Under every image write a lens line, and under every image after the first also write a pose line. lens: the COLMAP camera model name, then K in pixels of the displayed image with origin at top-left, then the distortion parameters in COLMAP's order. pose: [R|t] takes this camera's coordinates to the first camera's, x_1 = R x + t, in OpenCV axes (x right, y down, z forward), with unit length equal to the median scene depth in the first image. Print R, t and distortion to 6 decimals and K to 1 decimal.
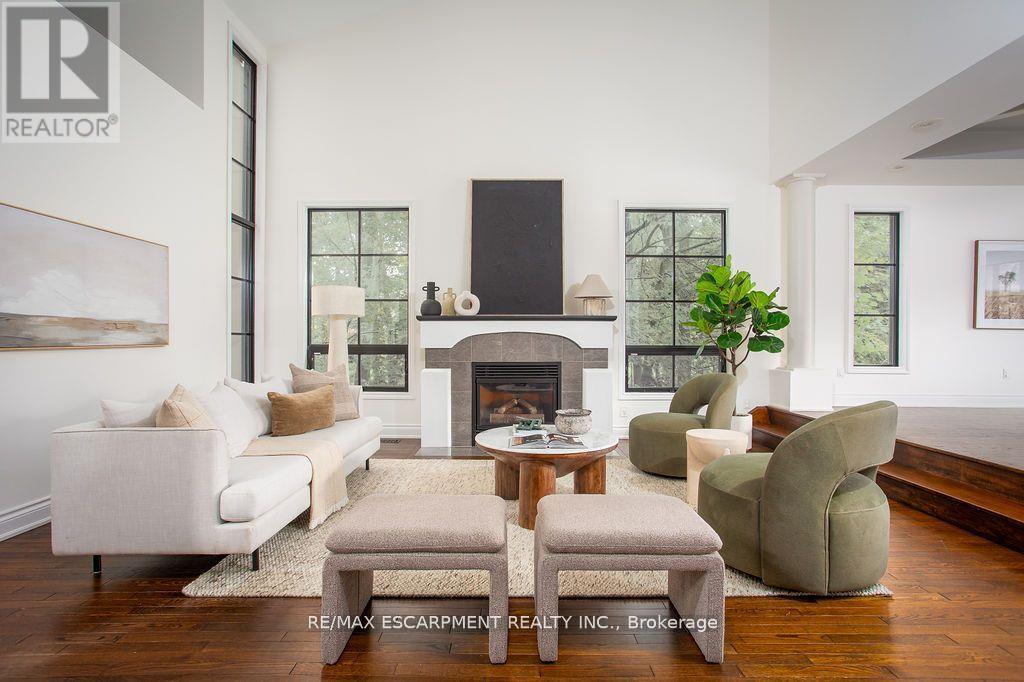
lens RADIAL K [[488.2, 0, 512.8], [0, 488.2, 342.7], [0, 0, 1]] dist [-0.051736, 0.027635]
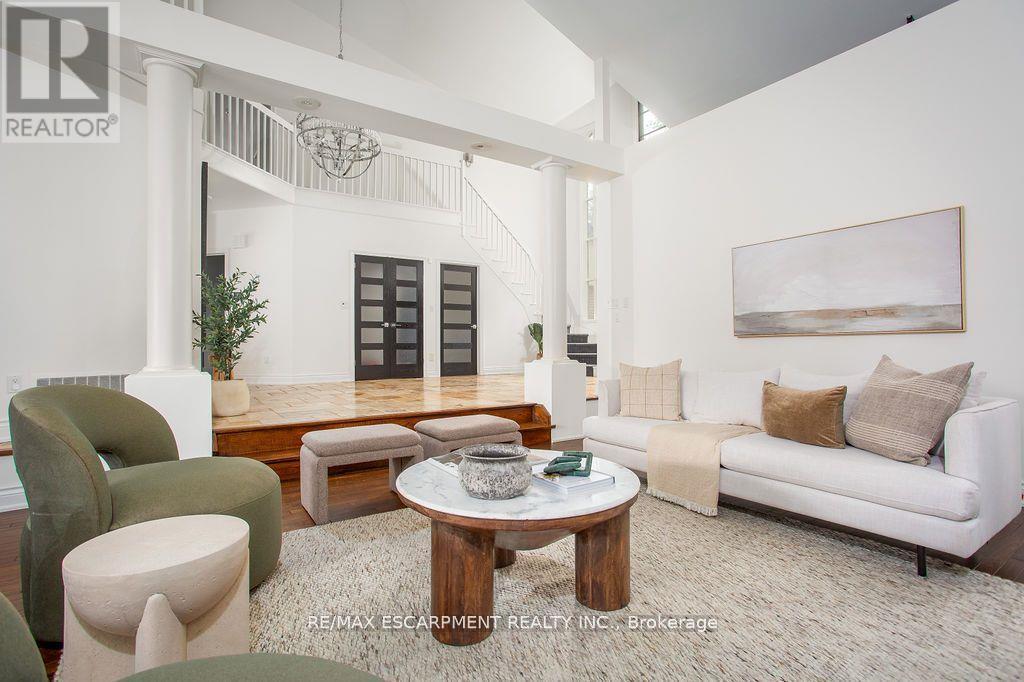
lens RADIAL K [[488.2, 0, 512.8], [0, 488.2, 342.7], [0, 0, 1]] dist [-0.051736, 0.027635]
pose [[-0.829016, -0.000067, -0.559224, 0.409578], [-0.000245, 1.000000, 0.000245, 0.030633], [0.559224, 0.000340, -0.829016, 1.537837]]
